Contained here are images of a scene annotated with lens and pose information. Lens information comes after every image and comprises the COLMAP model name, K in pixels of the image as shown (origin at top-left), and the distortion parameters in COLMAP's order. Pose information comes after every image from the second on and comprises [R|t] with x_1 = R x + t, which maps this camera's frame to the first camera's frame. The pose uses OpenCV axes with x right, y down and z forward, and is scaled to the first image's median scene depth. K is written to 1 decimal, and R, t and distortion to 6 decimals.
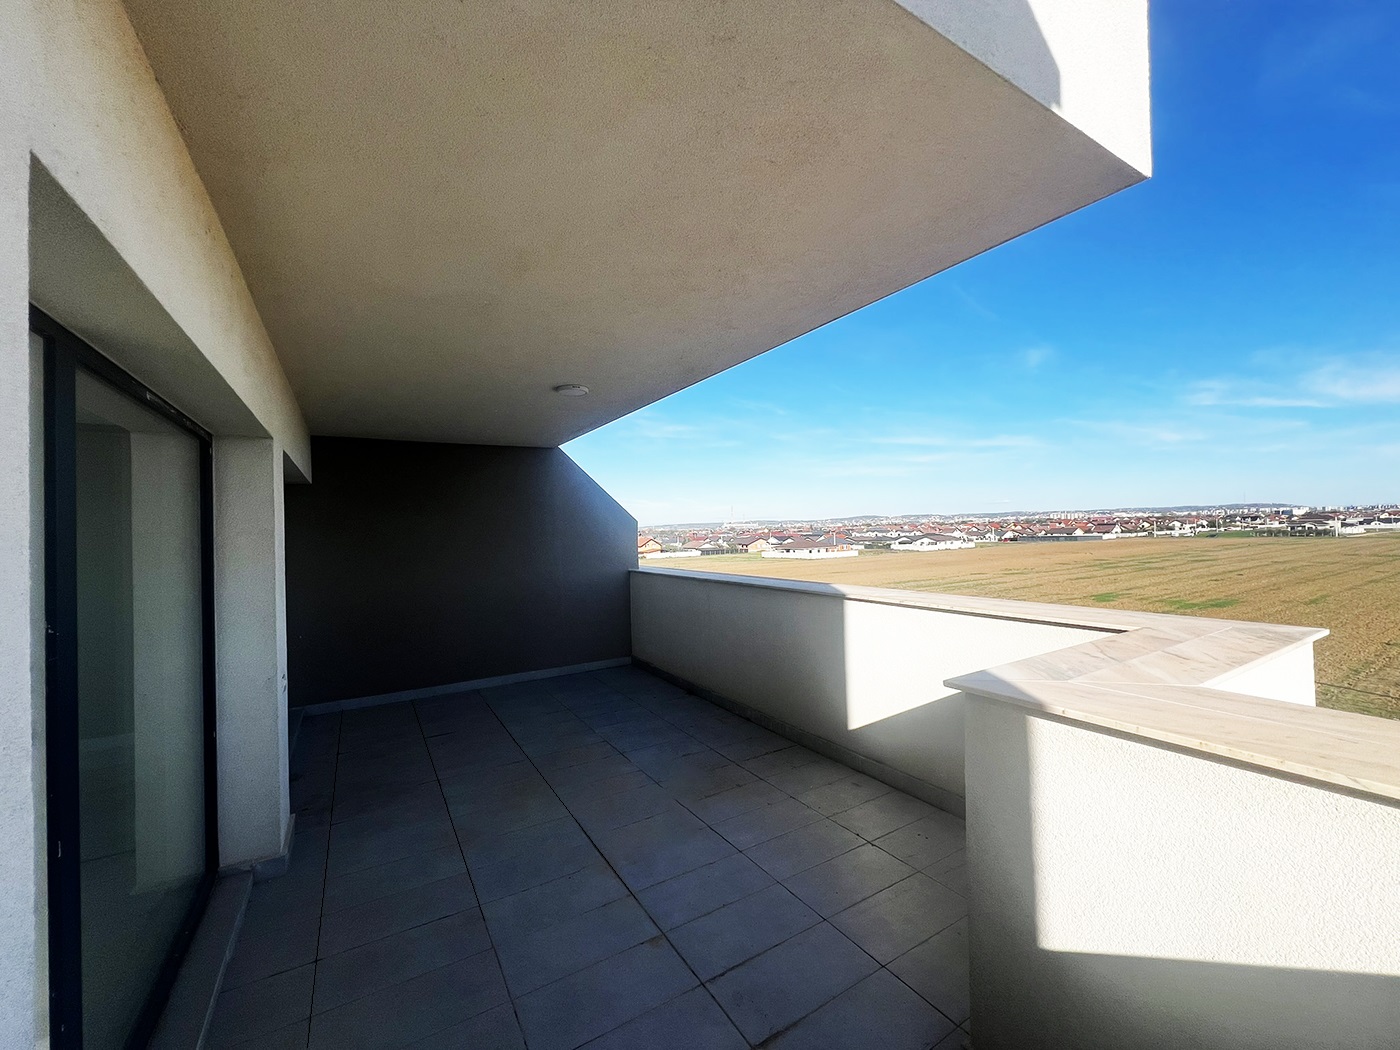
lens RADIAL K [[559.2, 0, 698.6], [0, 559.2, 527.3], [0, 0, 1]] dist [-0.000593, -0.000176]
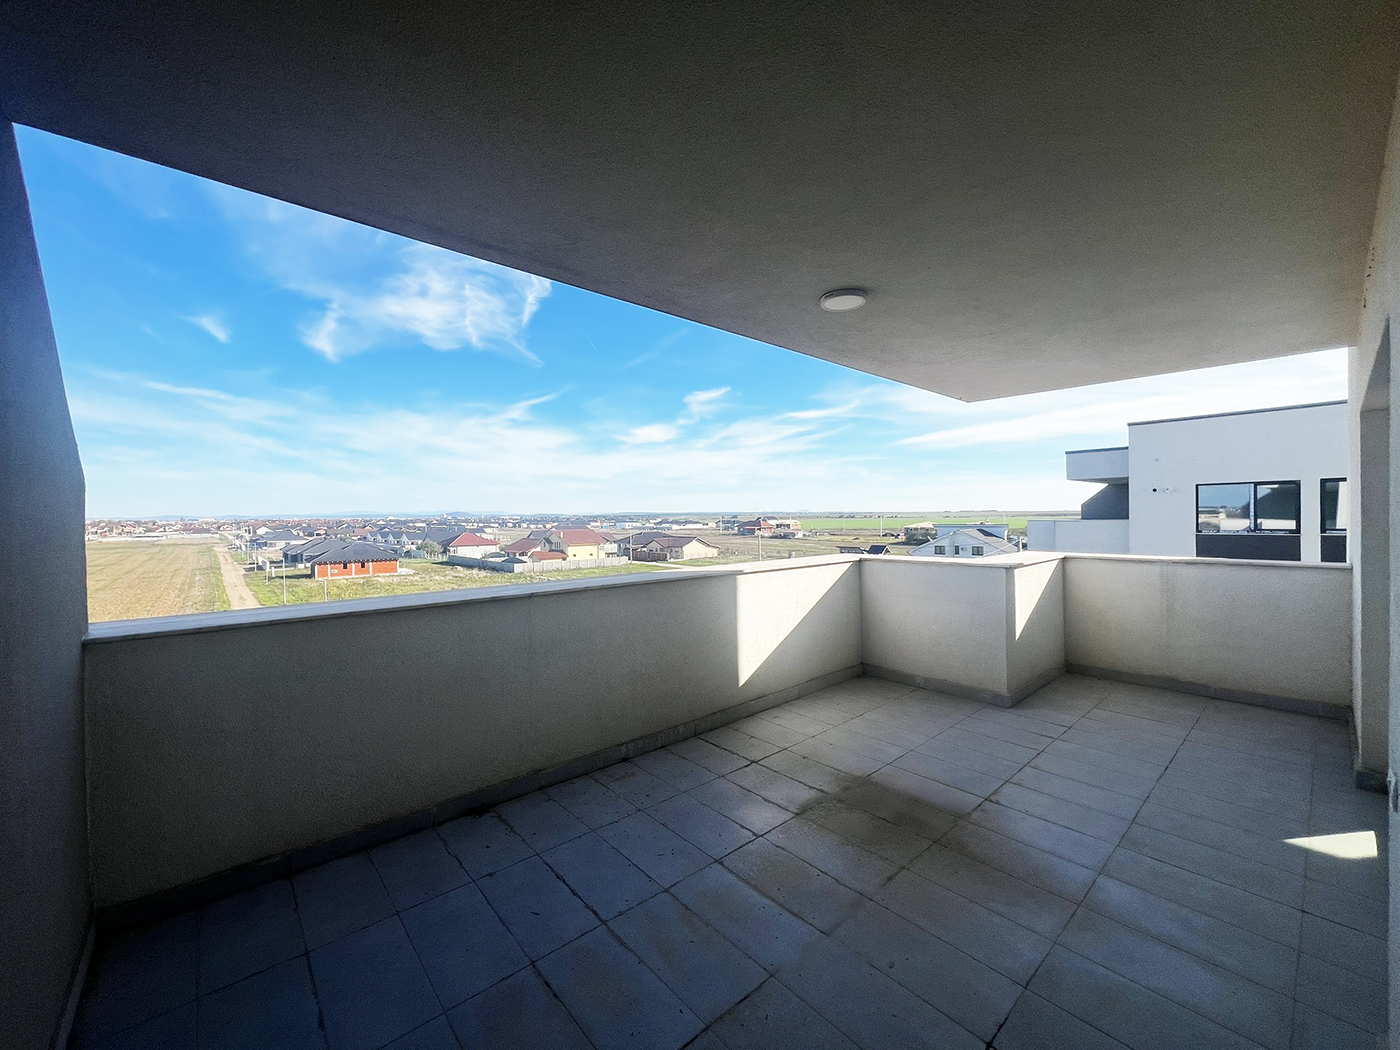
lens RADIAL K [[559.2, 0, 698.3], [0, 559.2, 518.2], [0, 0, 1]] dist [-0.000593, -0.000176]
pose [[-0.174272, 0.014978, 0.984584, -0.847947], [0.003688, 0.999887, -0.014558, 0.027576], [-0.984691, 0.001094, -0.174308, 1.262509]]
